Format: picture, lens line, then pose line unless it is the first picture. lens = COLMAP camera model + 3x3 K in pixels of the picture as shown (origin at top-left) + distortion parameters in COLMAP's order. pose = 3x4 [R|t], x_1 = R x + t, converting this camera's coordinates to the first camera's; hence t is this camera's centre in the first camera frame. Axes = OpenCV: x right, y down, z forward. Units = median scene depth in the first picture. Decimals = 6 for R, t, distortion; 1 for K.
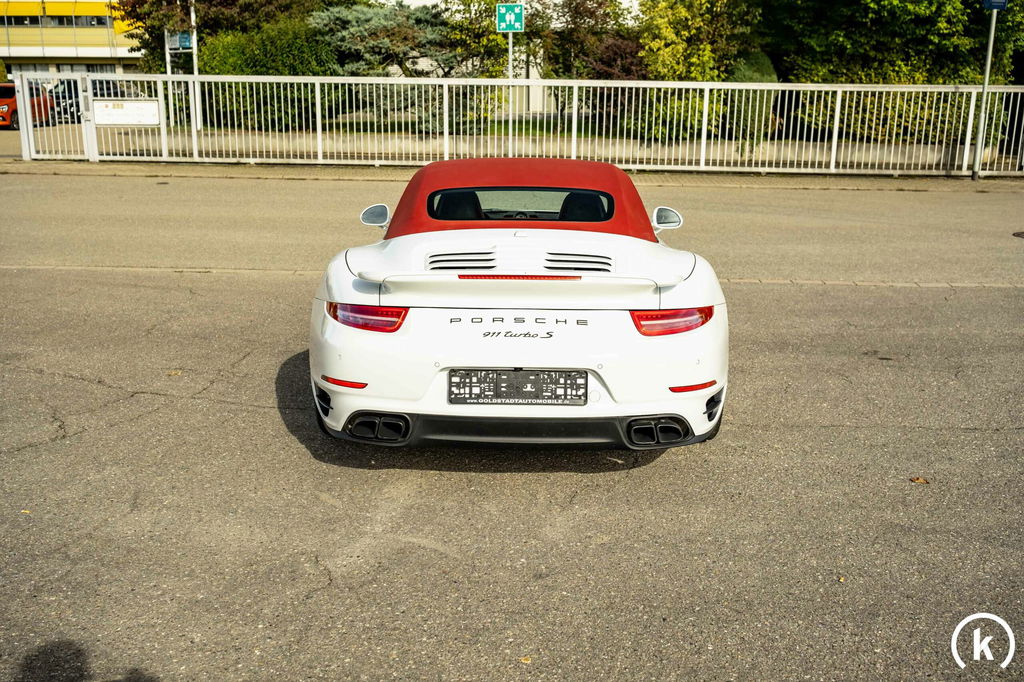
lens RADIAL K [[996.2, 0, 520.4], [0, 996.2, 342.8], [0, 0, 1]] dist [0.005682, 0.000000]
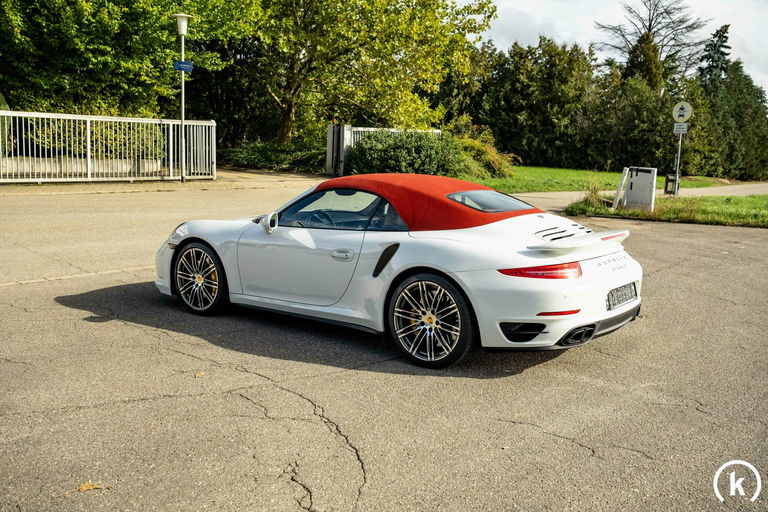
lens RADIAL K [[747.2, 0, 383.9], [0, 747.2, 256.6], [0, 0, 1]] dist [0.005682, 0.000000]
pose [[0.595288, -0.114957, 0.795247, -0.577543], [0.165450, 0.986041, 0.018689, -0.053343], [-0.786294, 0.120448, 0.605998, 0.214270]]
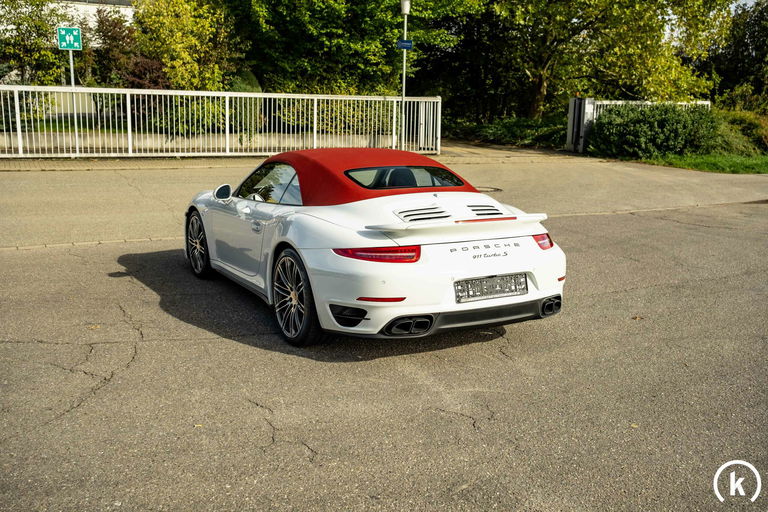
lens RADIAL K [[747.2, 0, 384.0], [0, 747.2, 253.9], [0, 0, 1]] dist [0.005682, 0.000000]
pose [[0.870384, -0.090238, 0.484033, -0.315801], [0.109303, 0.993945, -0.011246, -0.006791], [-0.480087, 0.062695, 0.874977, 0.007909]]
